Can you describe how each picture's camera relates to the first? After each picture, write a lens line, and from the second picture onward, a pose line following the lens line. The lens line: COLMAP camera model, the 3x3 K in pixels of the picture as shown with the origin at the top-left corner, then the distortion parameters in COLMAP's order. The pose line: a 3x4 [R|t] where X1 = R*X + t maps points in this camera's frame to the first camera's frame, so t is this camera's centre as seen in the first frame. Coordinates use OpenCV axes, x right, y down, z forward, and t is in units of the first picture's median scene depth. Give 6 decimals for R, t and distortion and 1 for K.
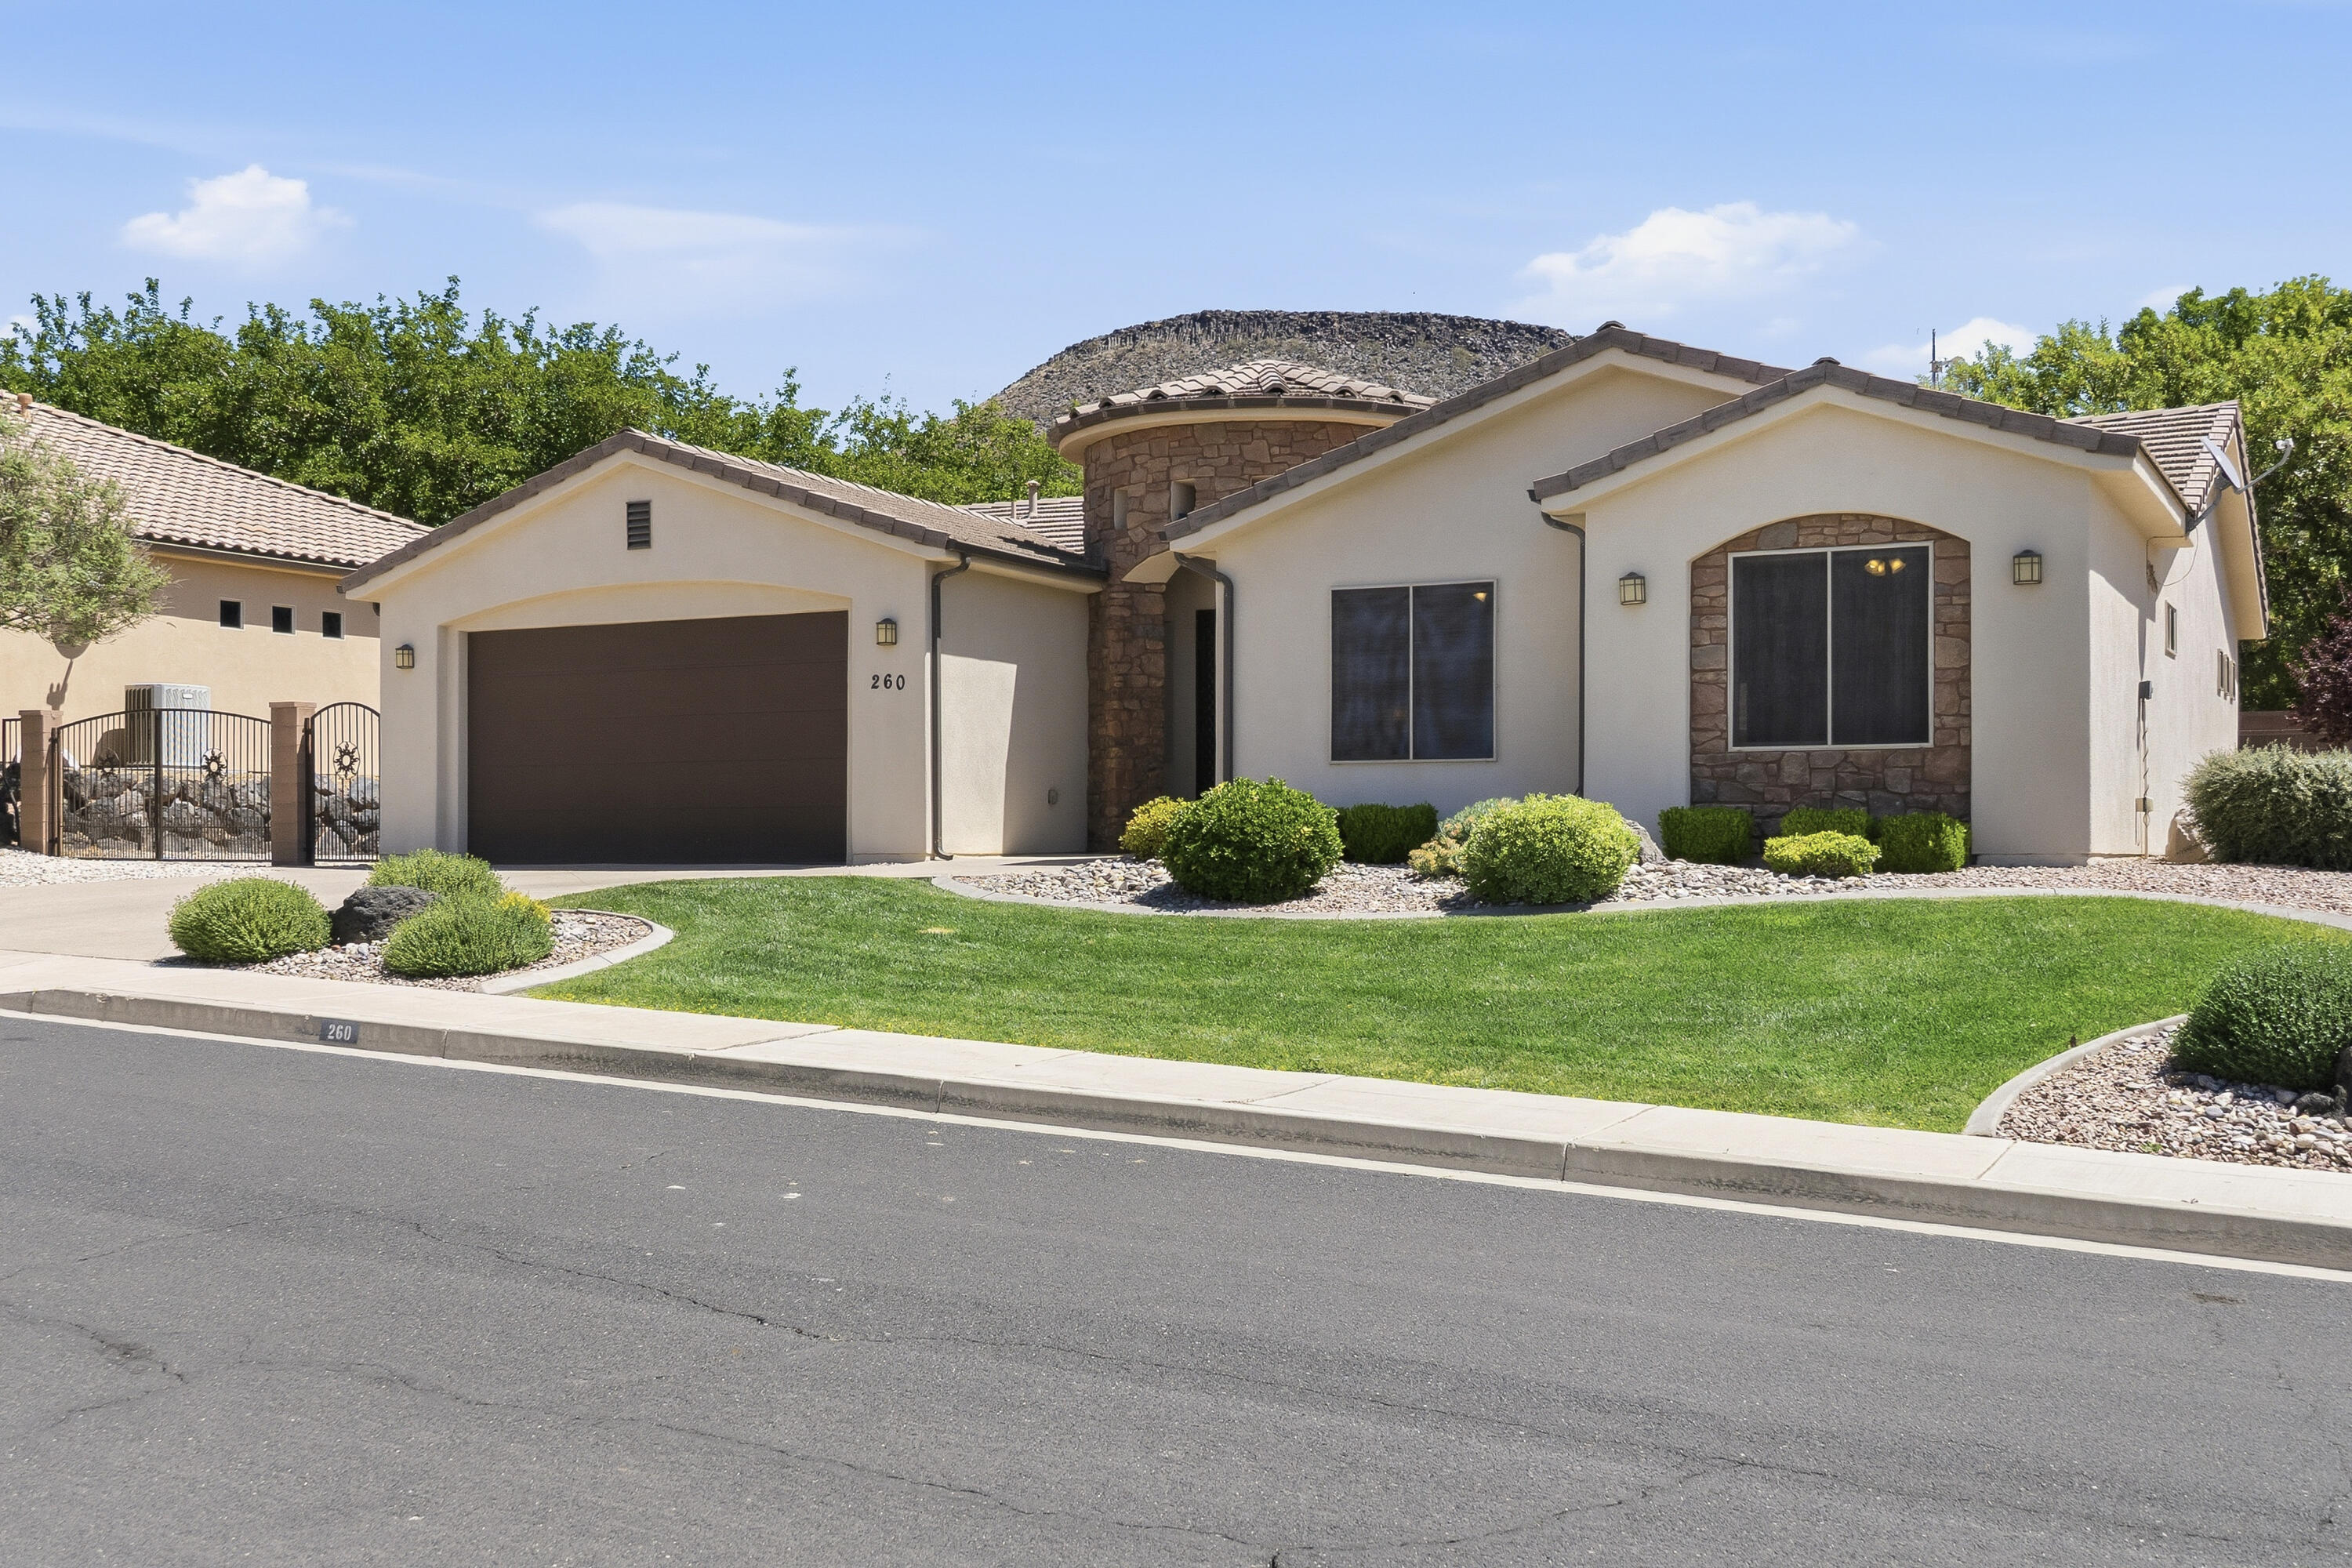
lens RADIAL K [[2453.9, 0, 1174.7], [0, 2453.9, 846.7], [0, 0, 1]] dist [-0.004469, 0.003497]
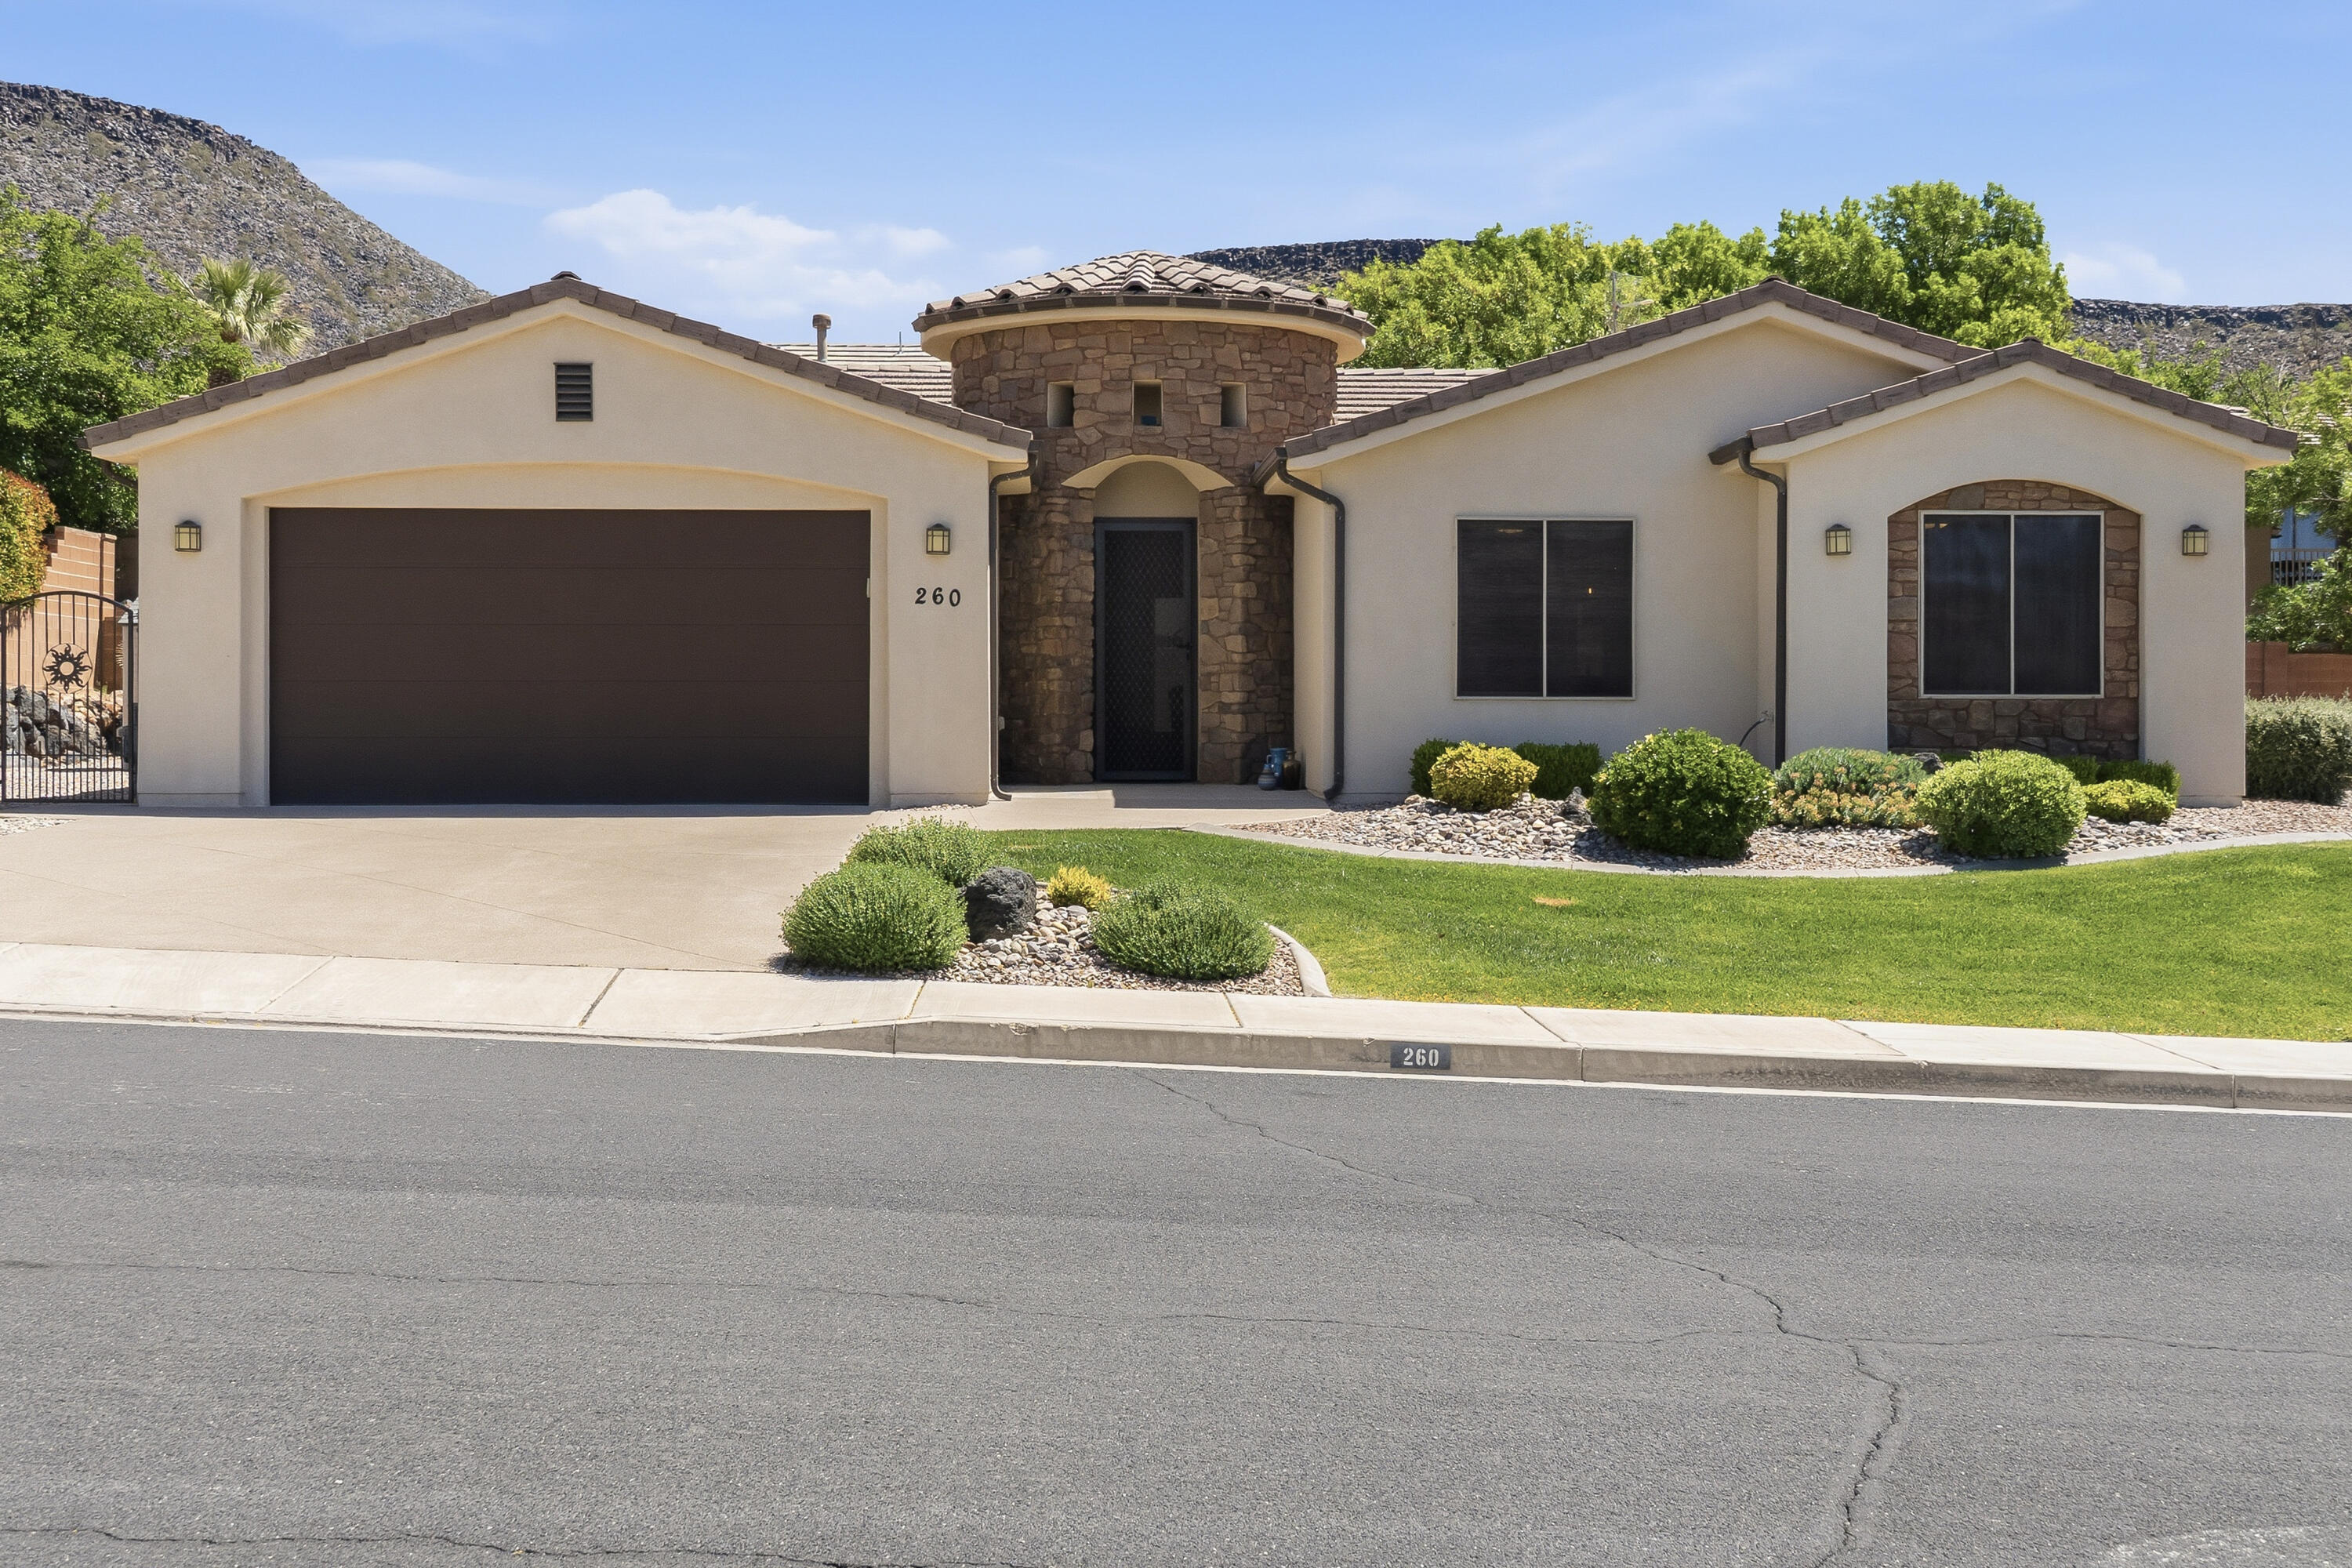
lens RADIAL K [[2628.2, 0, 1176.1], [0, 2628.2, 743.5], [0, 0, 1]] dist [0.013913, 0.005308]
pose [[0.867836, -0.002734, 0.496844, -0.590602], [-0.003456, 0.999927, 0.011539, -0.030048], [-0.496840, -0.011731, 0.867763, 0.167100]]
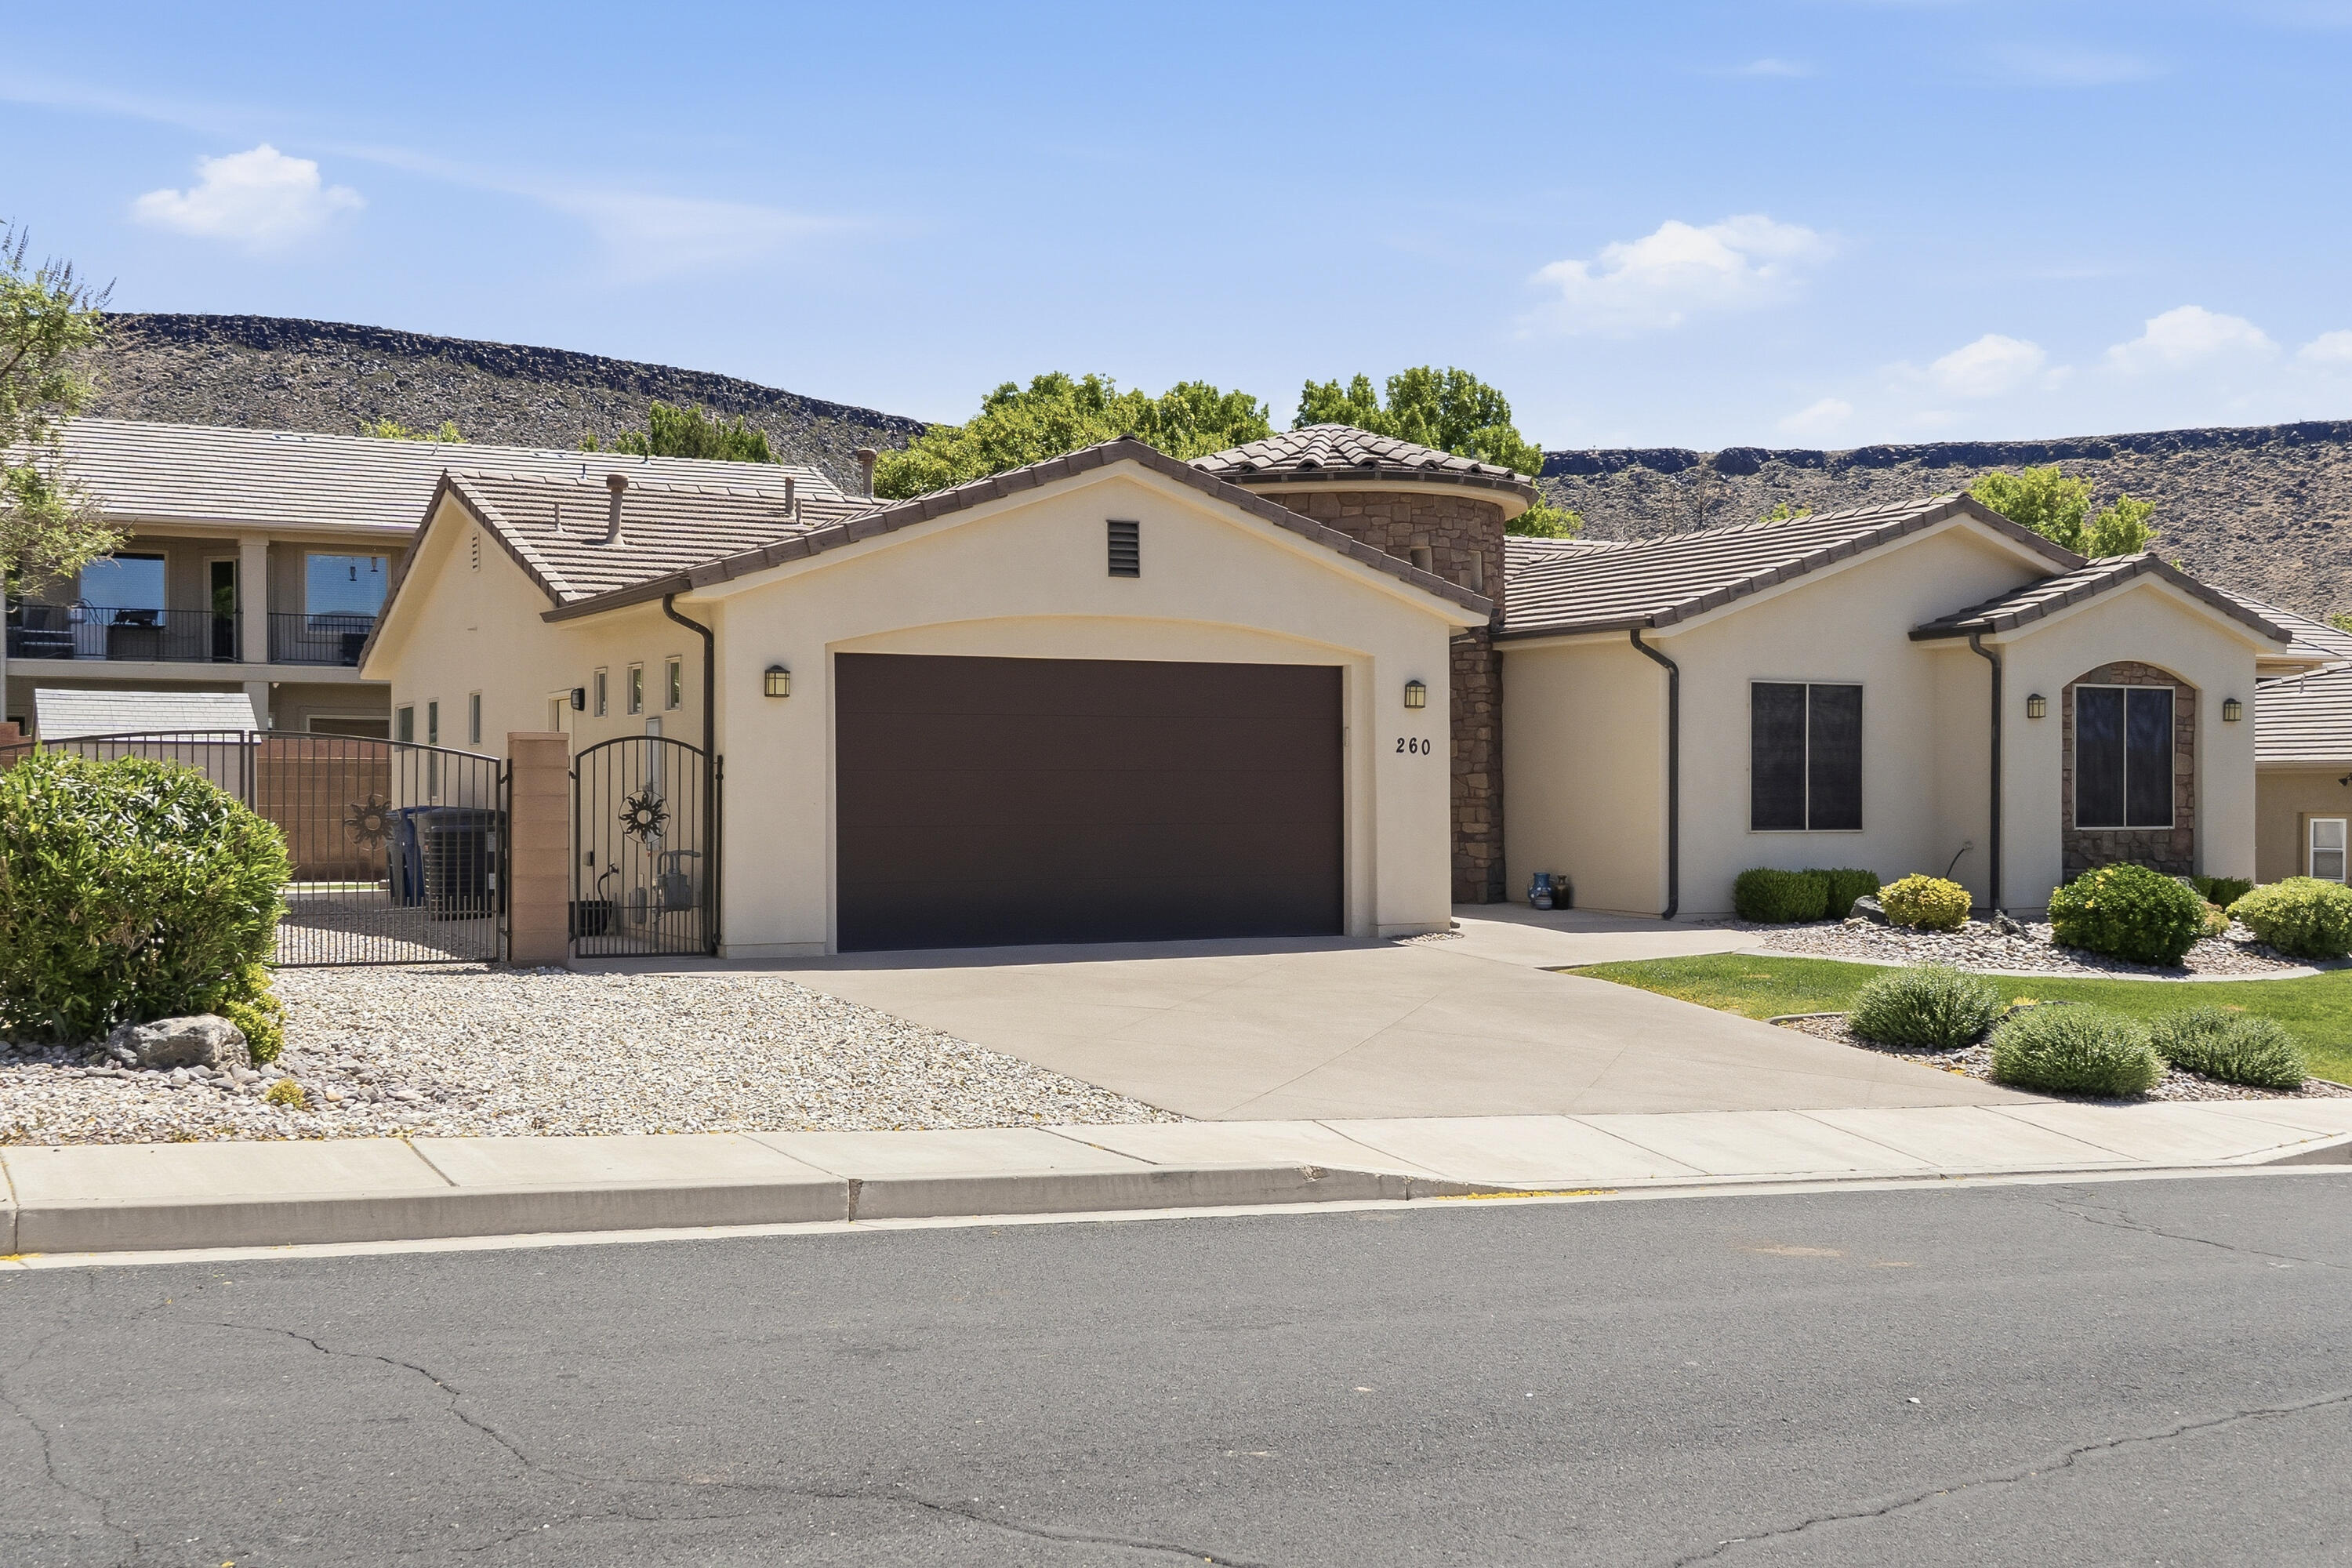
lens RADIAL K [[2443.8, 0, 1176.0], [0, 2443.8, 784.0], [0, 0, 1]] dist [0.004004, -0.001350]
pose [[0.569146, 0.002429, 0.822233, -1.116416], [-0.002802, 0.999996, -0.001014, -0.059126], [-0.822232, -0.001726, 0.569150, 0.613483]]
